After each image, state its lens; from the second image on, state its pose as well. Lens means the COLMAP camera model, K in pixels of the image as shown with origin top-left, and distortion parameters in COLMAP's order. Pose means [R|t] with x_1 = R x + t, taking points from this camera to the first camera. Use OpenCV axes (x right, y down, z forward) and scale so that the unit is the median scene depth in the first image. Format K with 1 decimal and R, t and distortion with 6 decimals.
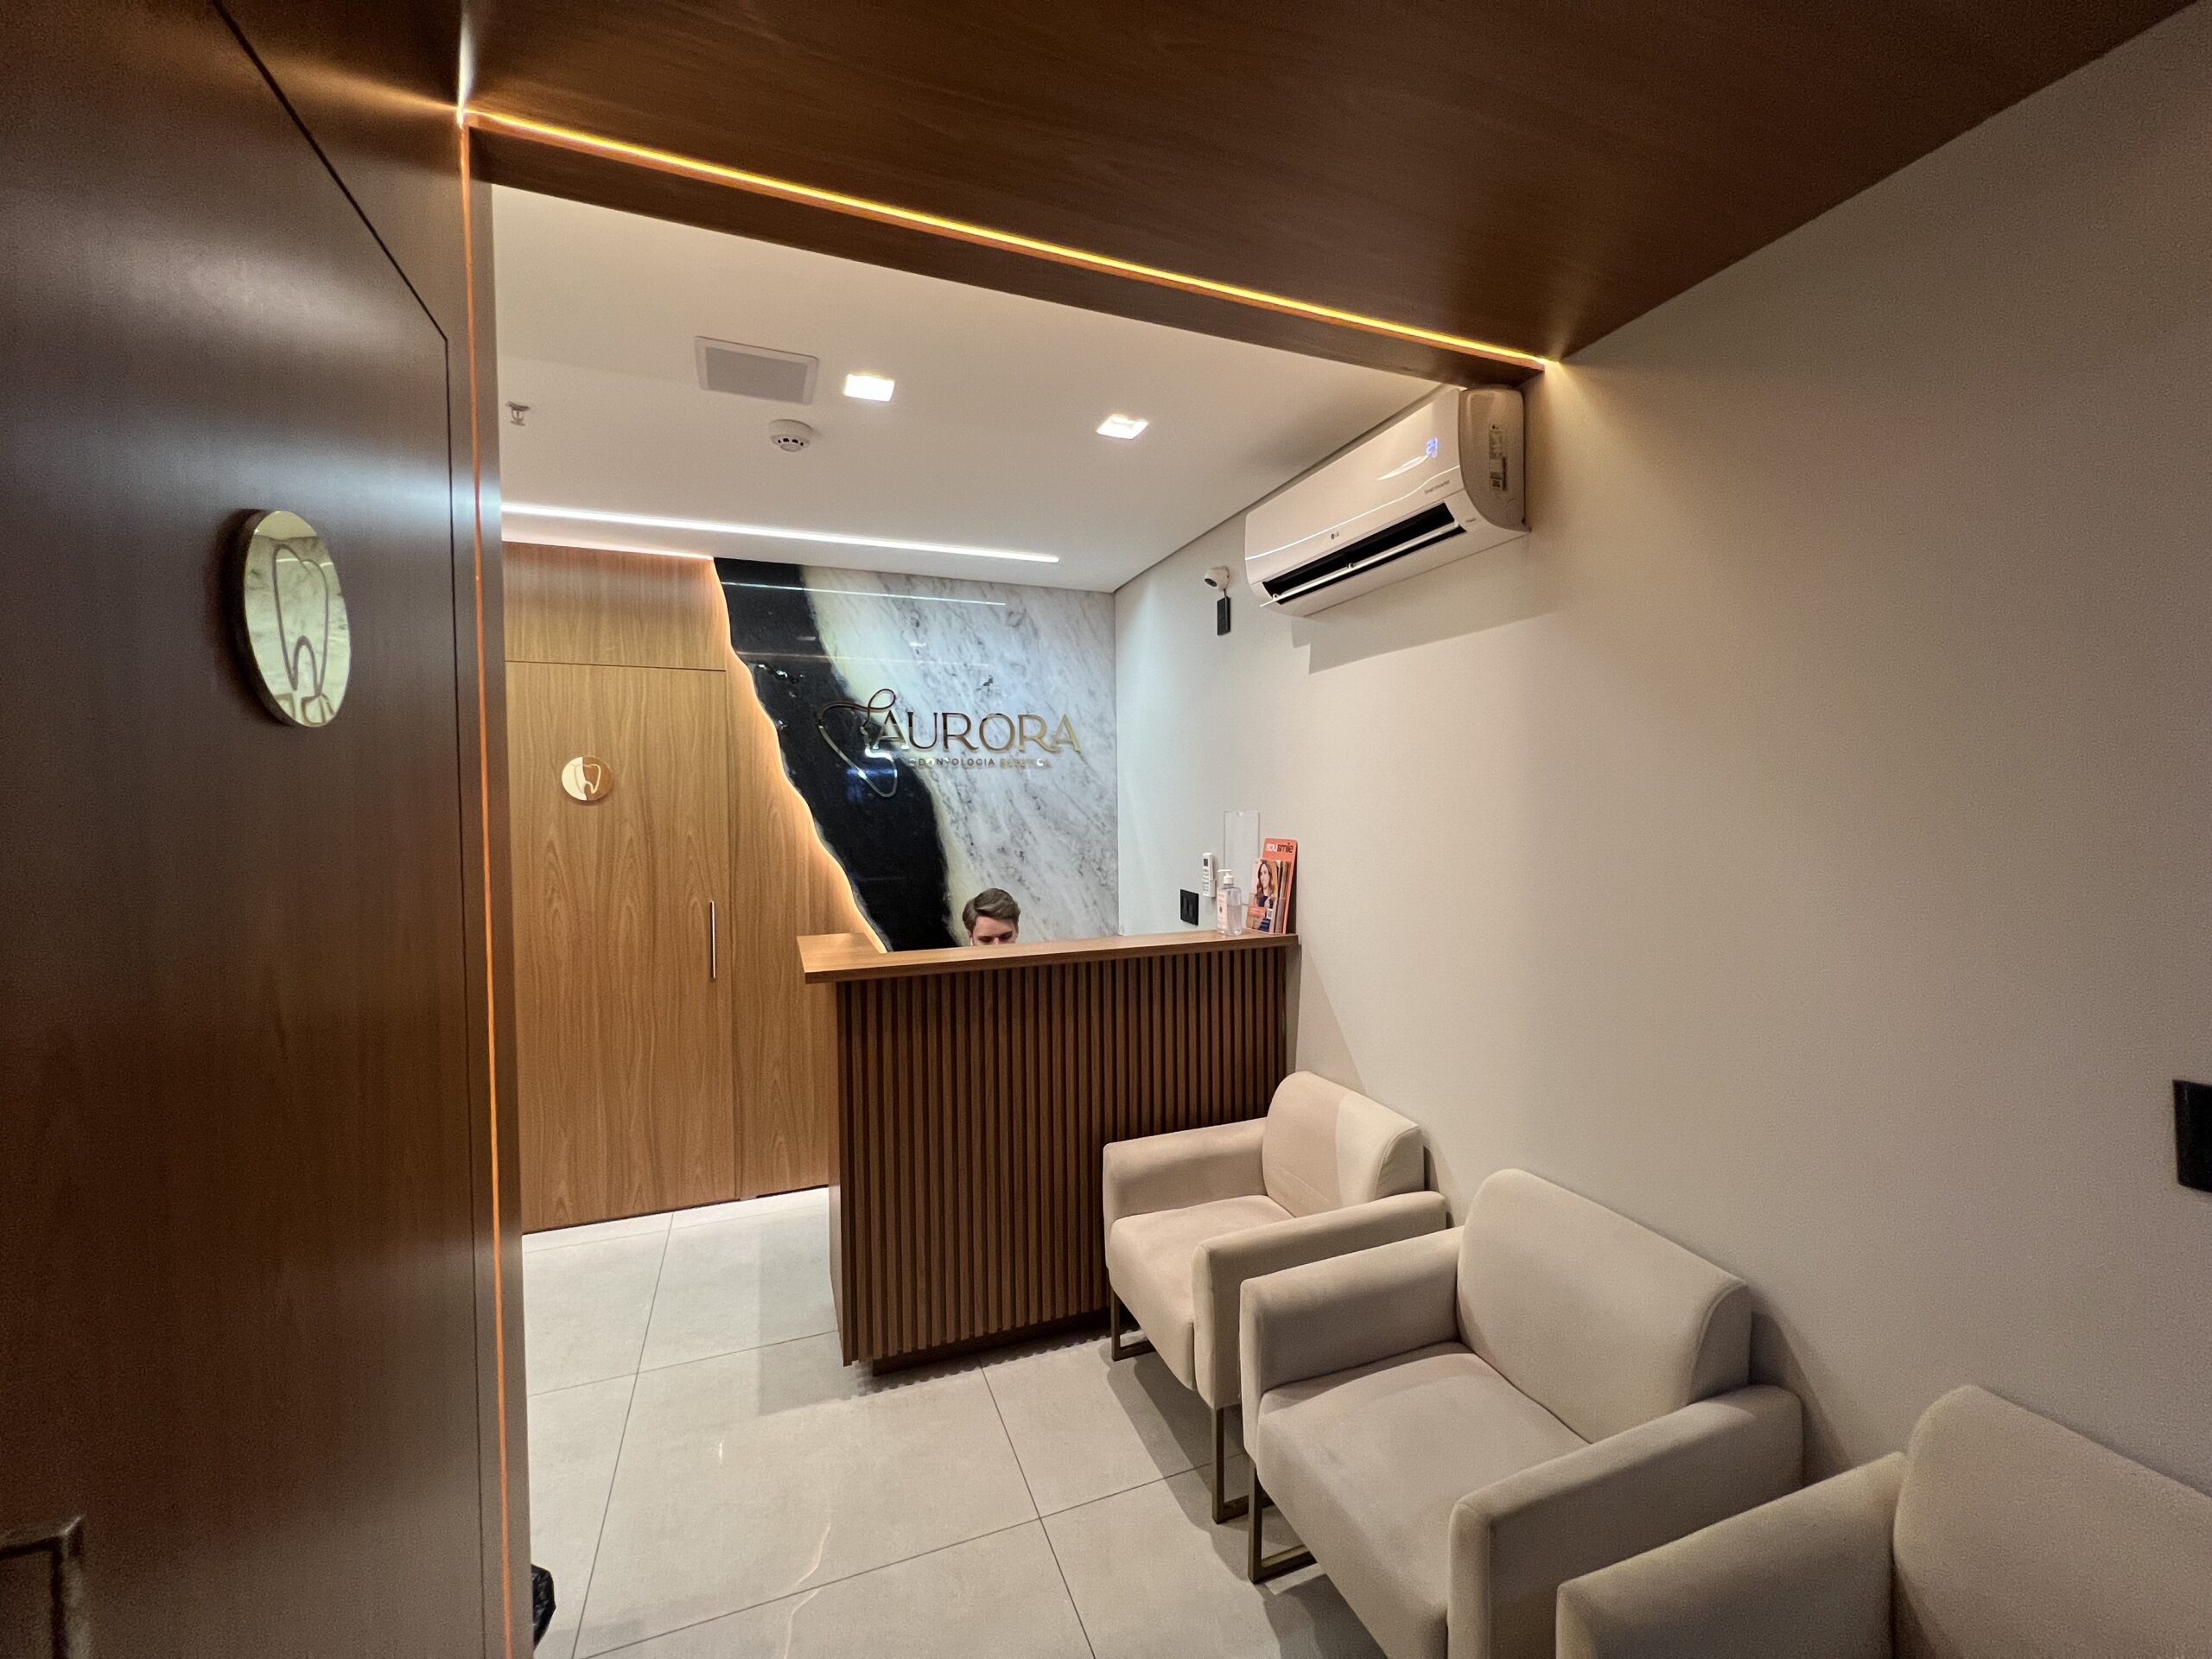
lens RADIAL K [[887.9, 0, 1117.2], [0, 887.9, 827.9], [0, 0, 1]] dist [-0.003718, 0.000405]
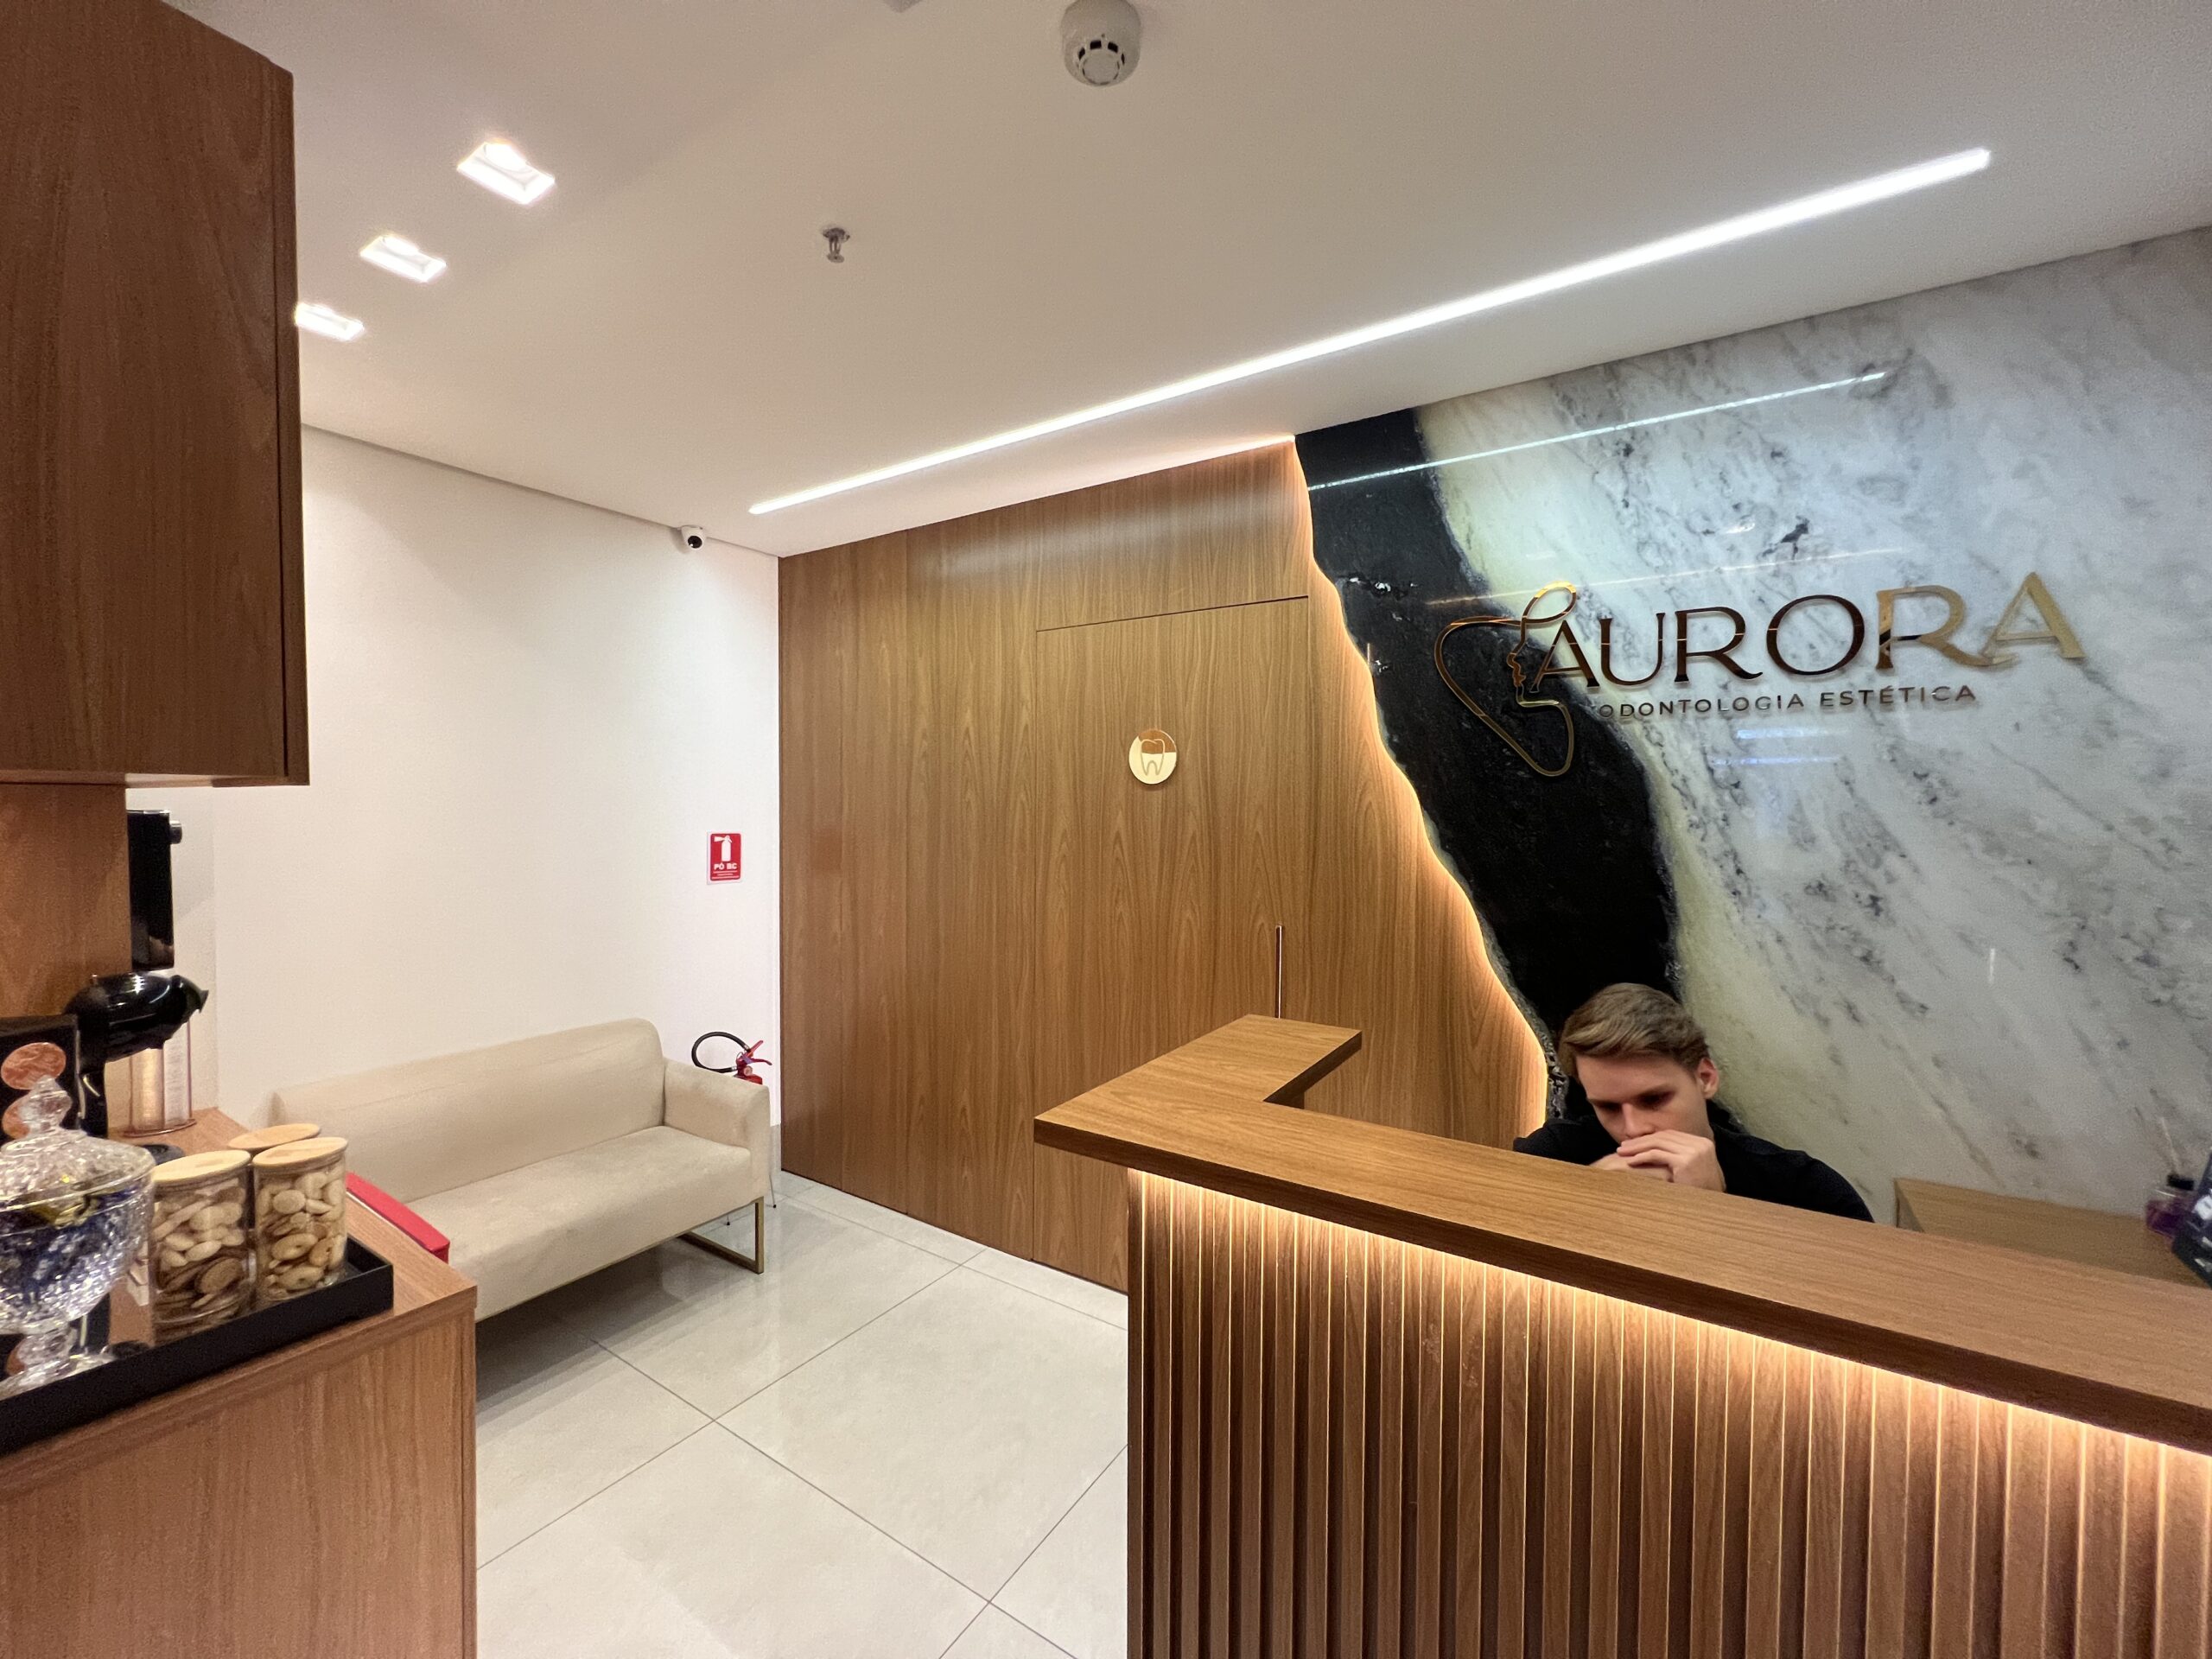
lens RADIAL K [[887.9, 0, 1090.9], [0, 887.9, 829.0], [0, 0, 1]] dist [-0.003718, 0.000405]
pose [[0.569495, 0.034889, -0.821254, 0.036109], [-0.031350, 0.999294, 0.020713, -0.004558], [0.821397, 0.013950, 0.570186, 0.449129]]
